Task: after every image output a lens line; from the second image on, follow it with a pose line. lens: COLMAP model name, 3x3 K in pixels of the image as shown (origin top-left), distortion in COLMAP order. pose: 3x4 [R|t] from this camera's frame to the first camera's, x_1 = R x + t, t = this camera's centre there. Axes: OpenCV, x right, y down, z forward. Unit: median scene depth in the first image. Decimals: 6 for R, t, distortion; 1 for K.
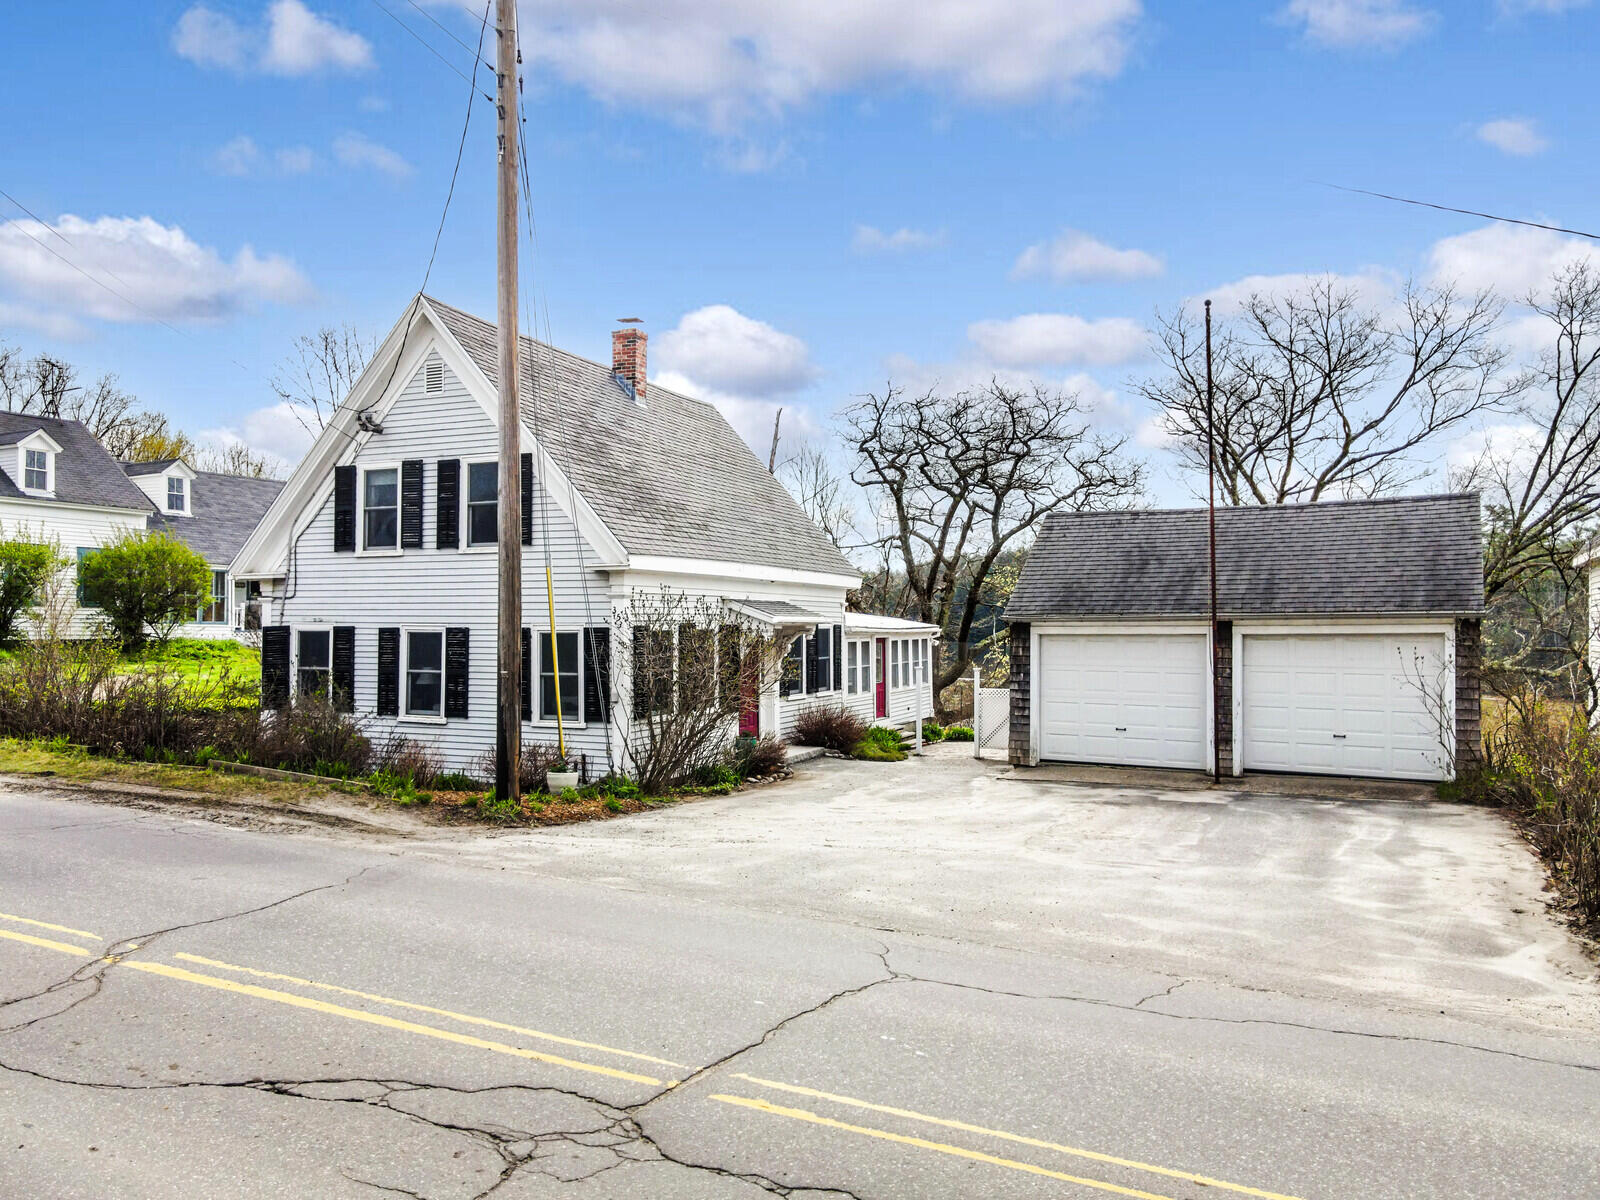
lens RADIAL K [[1173.0, 0, 800.0], [0, 1173.0, 600.0], [0, 0, 1]] dist [0.006120, 0.008516]
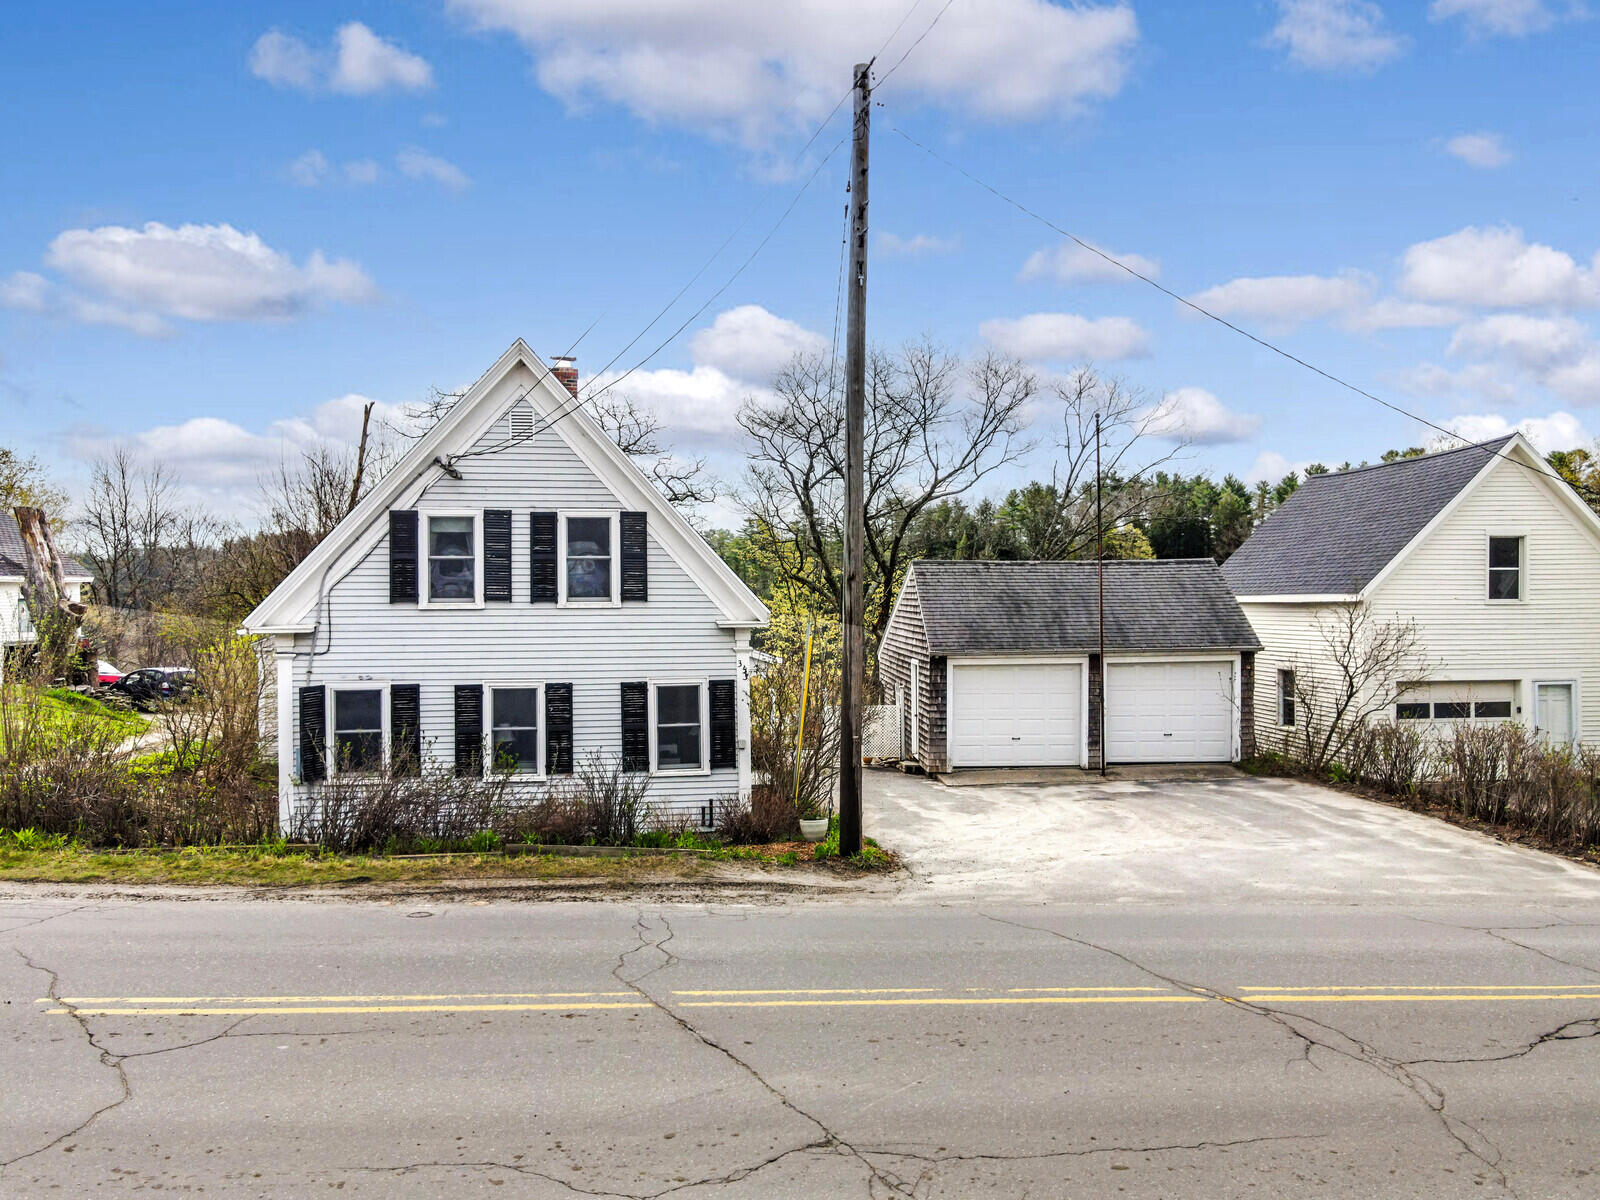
lens RADIAL K [[1182.0, 0, 800.0], [0, 1182.0, 600.0], [0, 0, 1]] dist [-0.003010, 0.036243]
pose [[0.841673, -0.003482, 0.539976, -0.629068], [-0.006642, 0.999837, 0.016801, -0.061625], [-0.539947, -0.017727, 0.841513, 0.050731]]
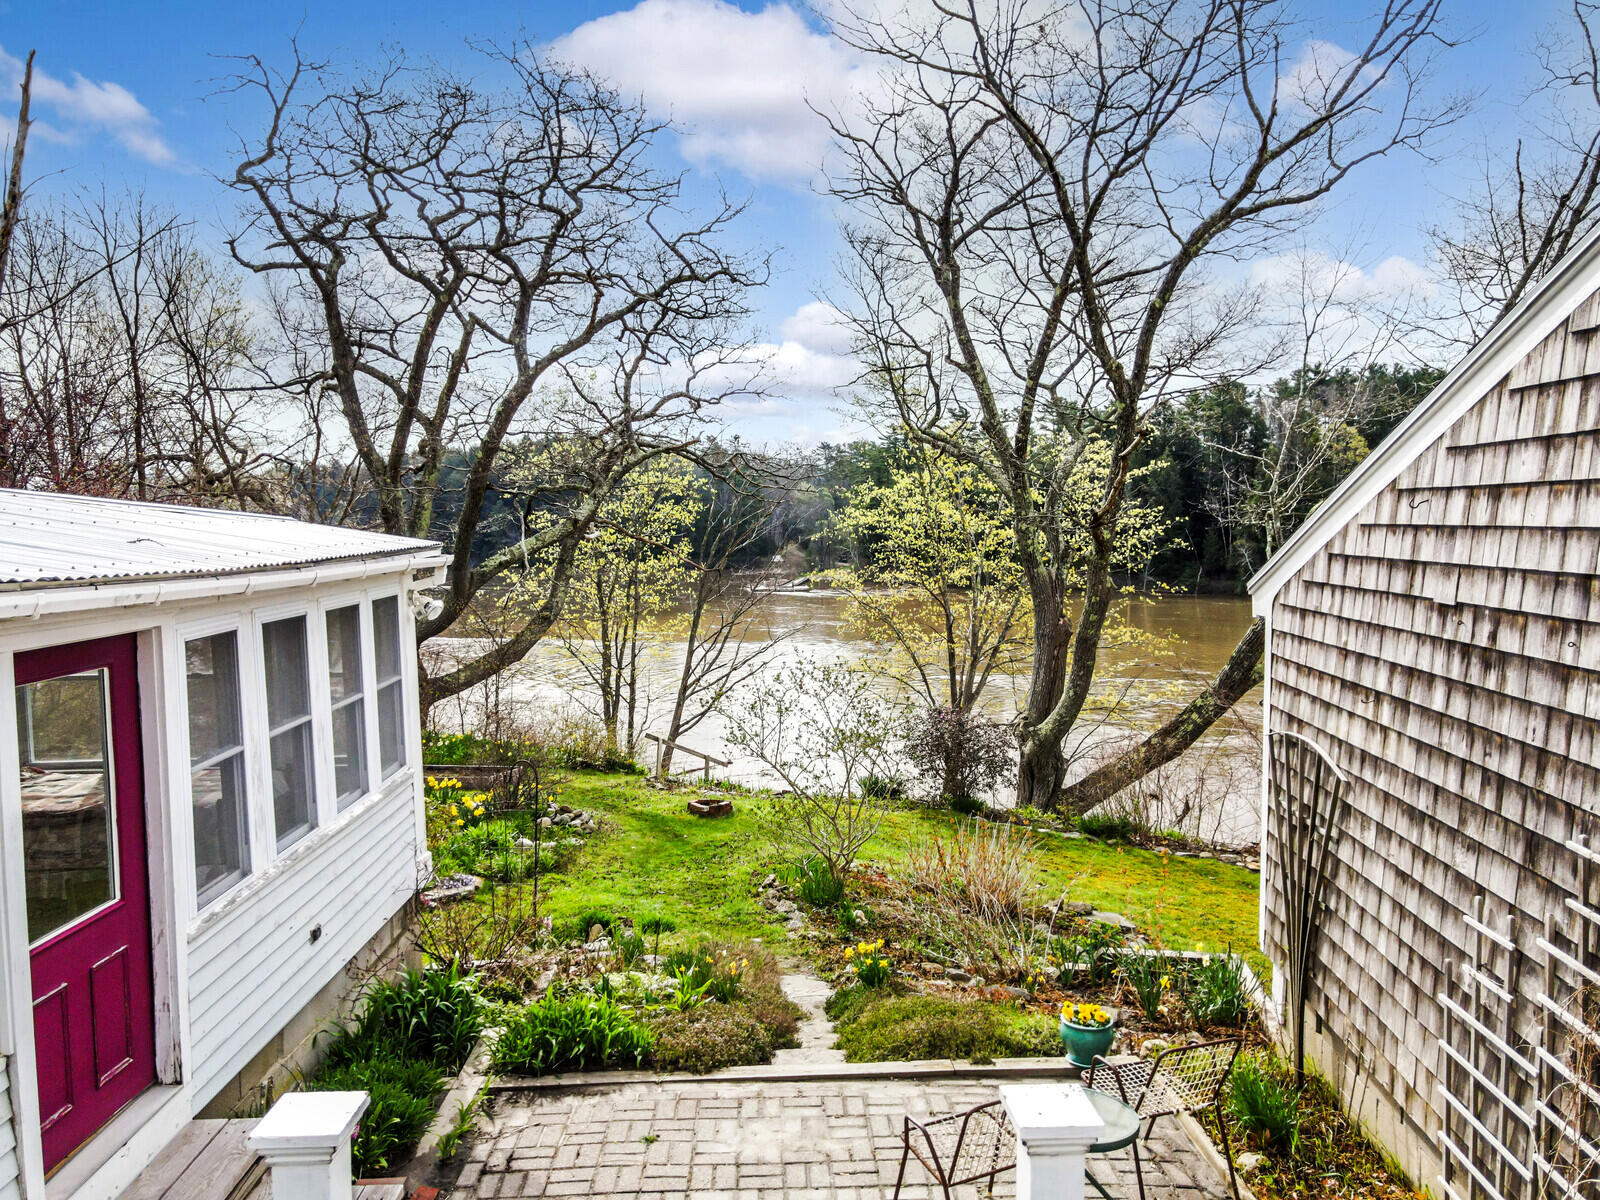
lens RADIAL K [[1173.0, 0, 800.0], [0, 1173.0, 600.0], [0, 0, 1]] dist [0.006120, 0.008516]
pose [[0.903557, -0.034174, 0.427103, 0.127649], [-0.002745, 0.996332, 0.085529, 0.018901], [-0.428459, -0.078453, 0.900149, 1.187244]]
